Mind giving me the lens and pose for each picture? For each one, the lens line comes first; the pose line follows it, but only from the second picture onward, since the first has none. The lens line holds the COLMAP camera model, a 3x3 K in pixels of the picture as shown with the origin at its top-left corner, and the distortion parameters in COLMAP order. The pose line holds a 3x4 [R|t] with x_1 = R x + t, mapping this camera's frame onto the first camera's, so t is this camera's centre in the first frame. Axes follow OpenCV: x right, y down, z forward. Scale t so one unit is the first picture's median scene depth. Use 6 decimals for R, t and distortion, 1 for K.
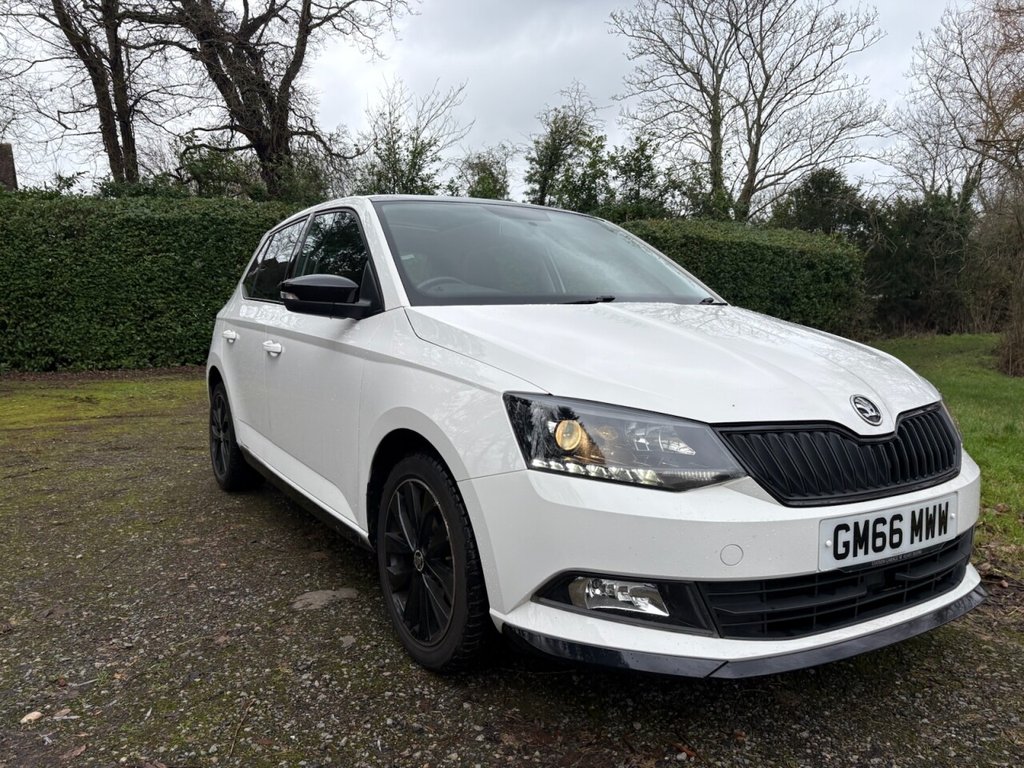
lens RADIAL K [[773.0, 0, 502.5], [0, 773.0, 382.4], [0, 0, 1]] dist [0.034457, -0.029662]
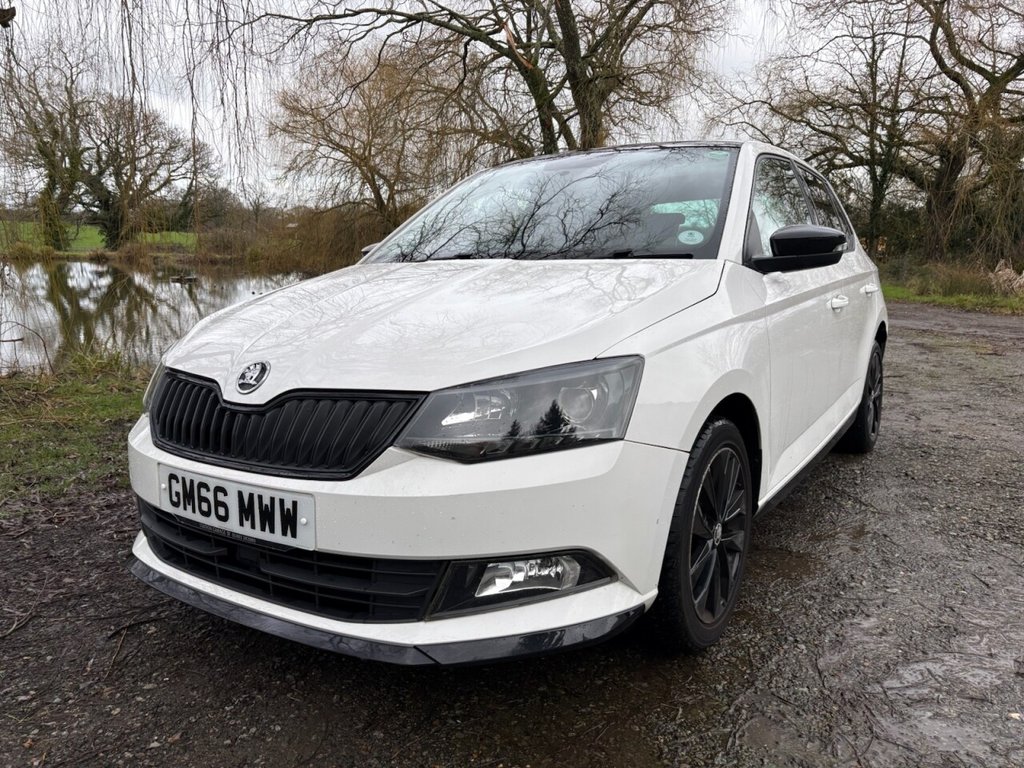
lens RADIAL K [[773.0, 0, 506.0], [0, 773.0, 385.1], [0, 0, 1]] dist [0.034457, -0.029662]
pose [[0.431781, 0.122683, -0.893596, 1.341520], [-0.070546, 0.992265, 0.102143, -0.067664], [0.899216, 0.018936, 0.437096, 0.806350]]
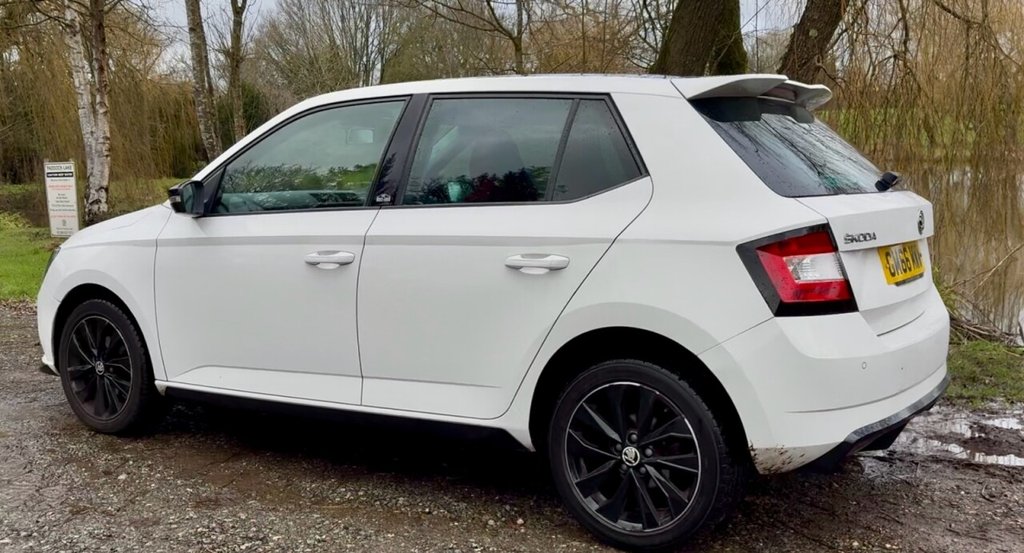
lens RADIAL K [[1032.6, 0, 506.8], [0, 1032.6, 280.7], [0, 0, 1]] dist [0.033003, 0.000000]
pose [[-0.898318, 0.039160, -0.437597, 0.777012], [-0.049908, 0.980477, 0.190193, -0.439057], [0.436502, 0.192693, -0.878826, 3.753184]]
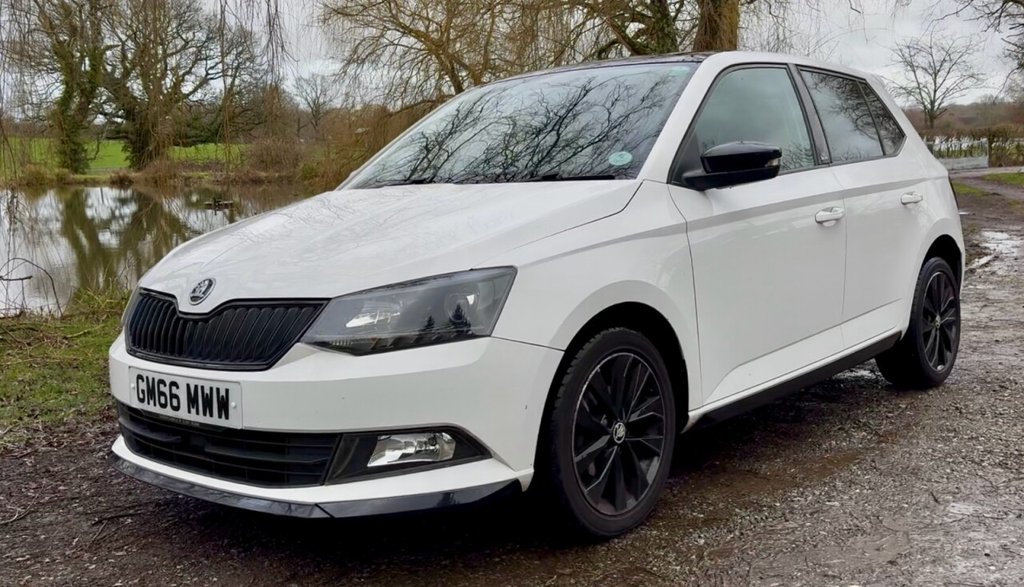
lens RADIAL K [[1058.8, 0, 494.2], [0, 1058.8, 284.2], [0, 0, 1]] dist [0.028462, 0.000000]
pose [[0.298458, 0.071246, -0.951760, 1.920590], [-0.046593, 0.997109, 0.060029, -0.081437], [0.953285, 0.026430, 0.300914, 0.876881]]
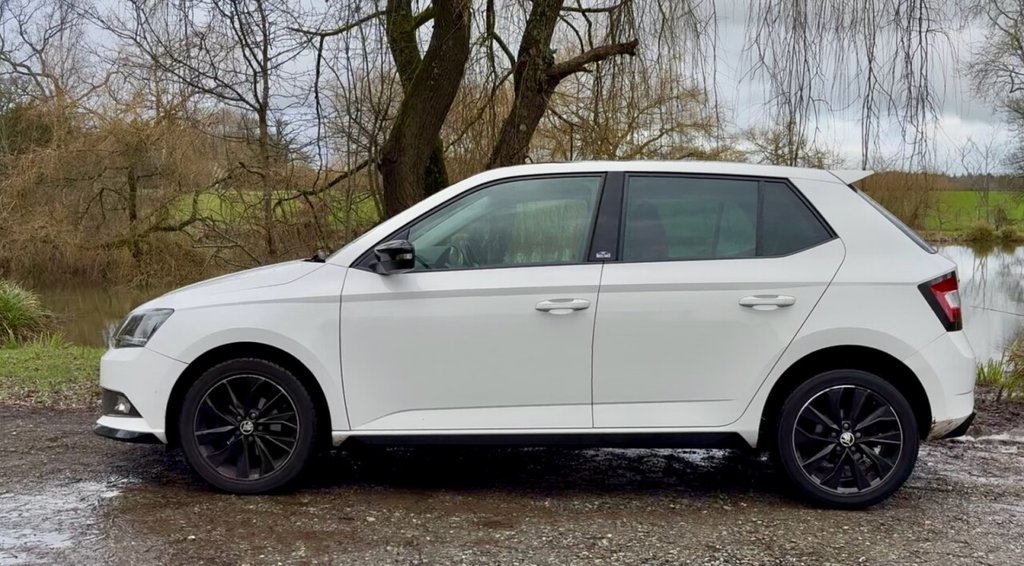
lens RADIAL K [[1056.2, 0, 527.0], [0, 1056.2, 272.2], [0, 0, 1]] dist [0.035069, 0.000000]
pose [[-0.554928, 0.002896, -0.831893, 2.115596], [-0.095769, 0.993123, 0.067342, -0.326352], [0.826367, 0.117039, -0.550835, 3.157068]]
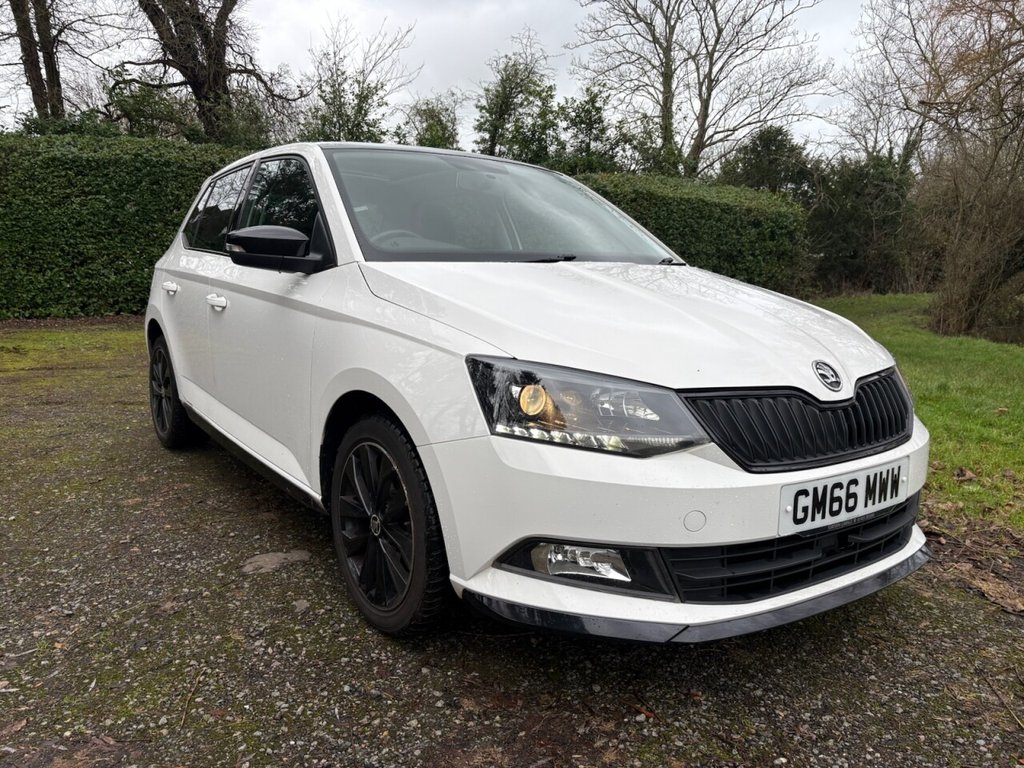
lens RADIAL K [[773.0, 0, 502.1], [0, 773.0, 383.0], [0, 0, 1]] dist [0.034457, -0.029662]
pose [[0.997566, 0.006700, 0.069411, -0.018422], [-0.010961, 0.998066, 0.061195, -0.010955], [-0.068867, -0.061807, 0.995709, 0.028343]]
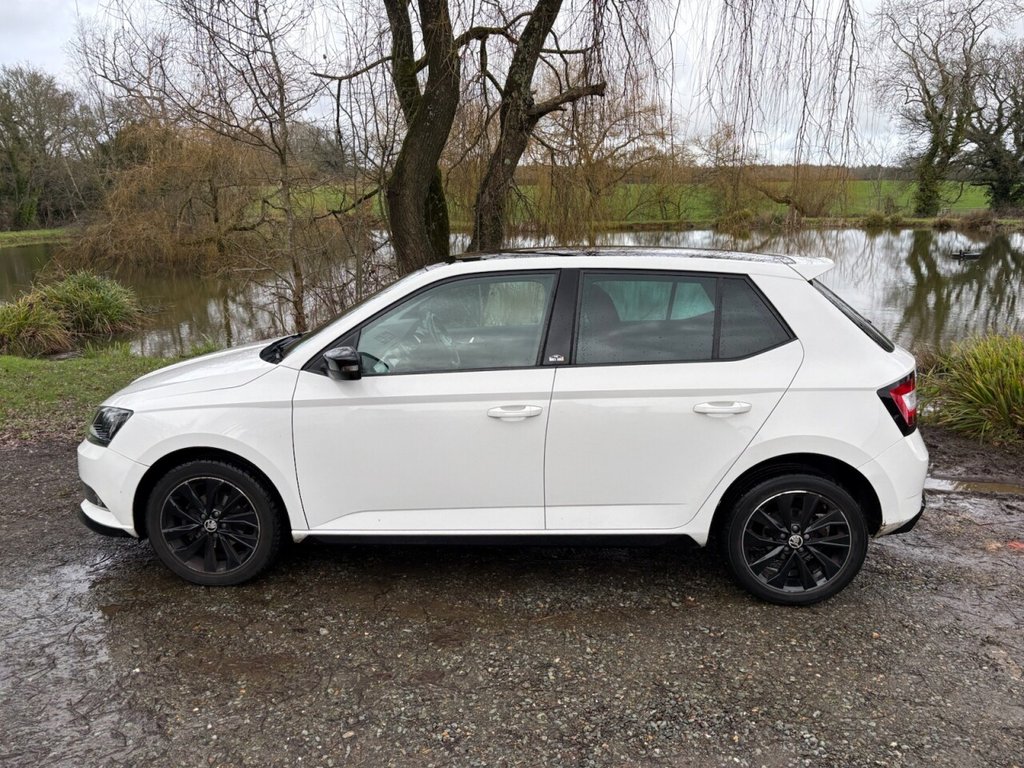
lens RADIAL K [[773.0, 0, 511.9], [0, 773.0, 382.8], [0, 0, 1]] dist [0.034457, -0.029662]
pose [[-0.570316, 0.151479, -0.807338, 1.534869], [-0.085442, 0.966579, 0.241714, -0.558564], [0.816970, 0.206834, -0.538312, 2.861662]]
